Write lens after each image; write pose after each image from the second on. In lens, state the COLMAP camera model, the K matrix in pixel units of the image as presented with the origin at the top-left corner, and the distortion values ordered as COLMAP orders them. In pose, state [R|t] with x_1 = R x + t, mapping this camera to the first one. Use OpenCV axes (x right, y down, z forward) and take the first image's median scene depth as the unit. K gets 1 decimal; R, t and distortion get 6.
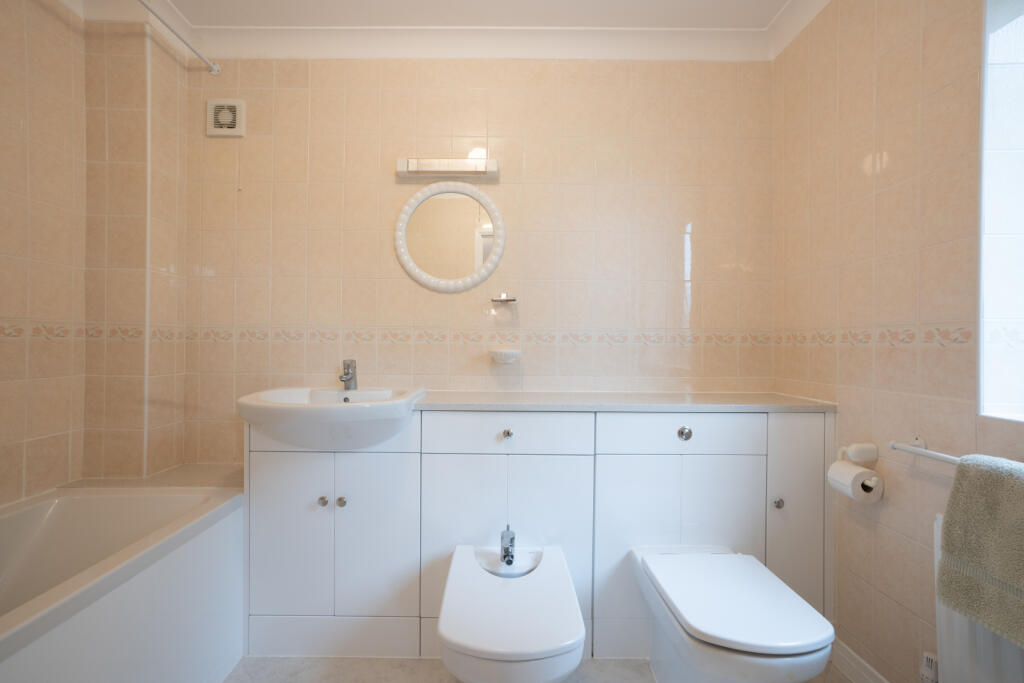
lens RADIAL K [[469.1, 0, 512.2], [0, 469.1, 339.3], [0, 0, 1]] dist [0.000131, 0.000143]
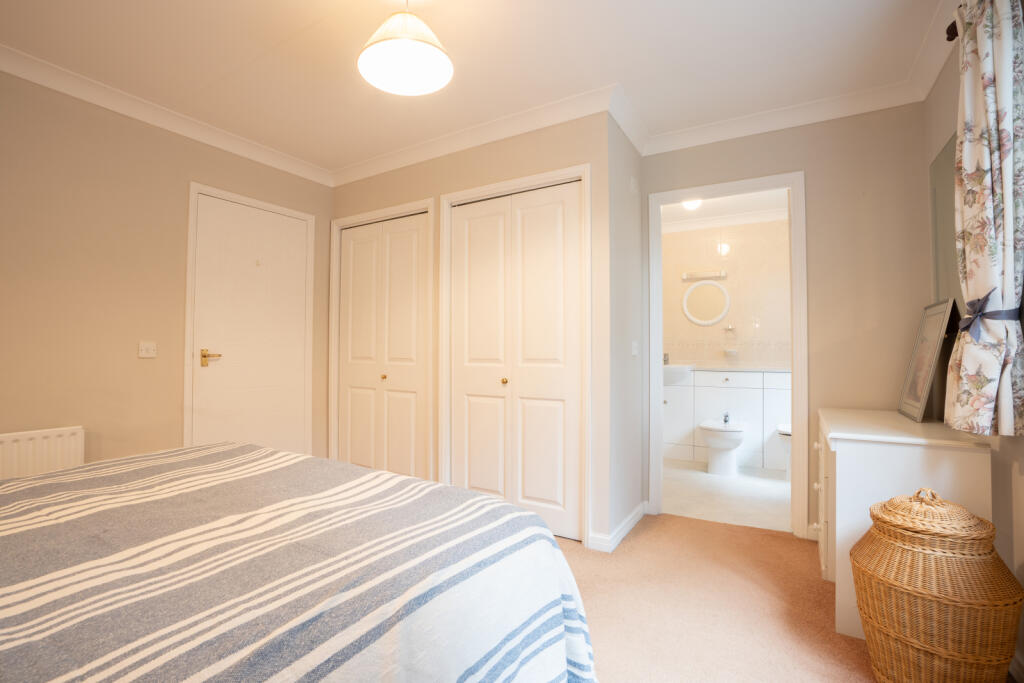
lens RADIAL K [[469.1, 0, 514.0], [0, 469.1, 346.0], [0, 0, 1]] dist [0.000131, 0.000143]
pose [[0.848818, -0.007081, -0.528637, 0.312116], [-0.002692, 0.999839, -0.017715, 0.048888], [0.528678, 0.016459, 0.848663, -1.612933]]
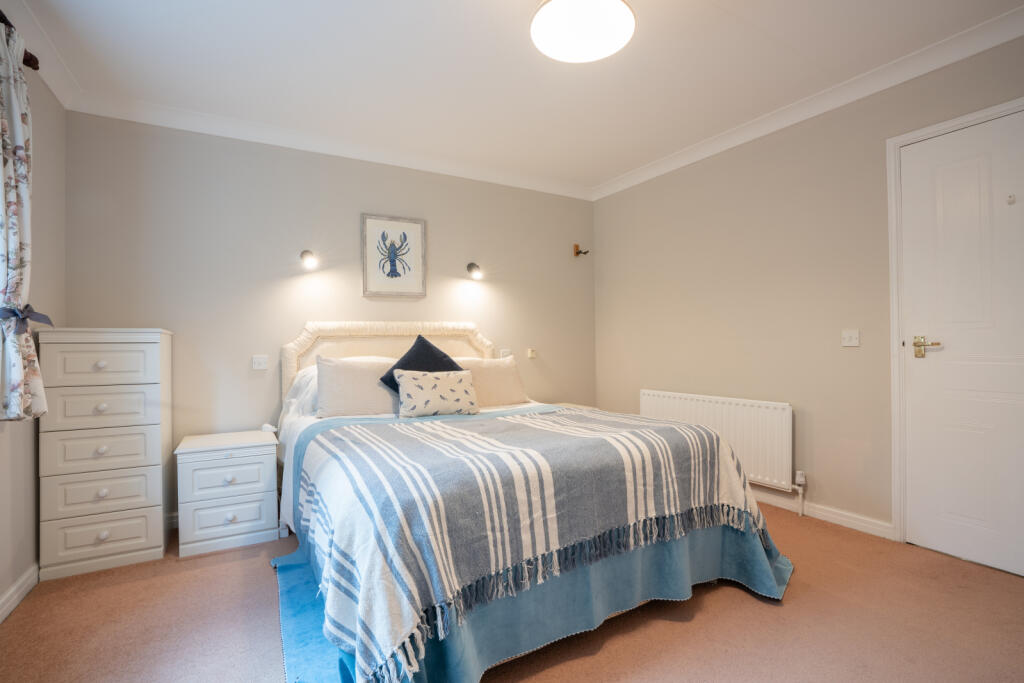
lens RADIAL K [[469.1, 0, 512.2], [0, 469.1, 344.1], [0, 0, 1]] dist [0.000131, 0.000143]
pose [[-0.874894, 0.004878, -0.484290, -0.116965], [0.006853, 0.999974, -0.002308, 0.055533], [0.484266, -0.005338, -0.874905, 2.056190]]
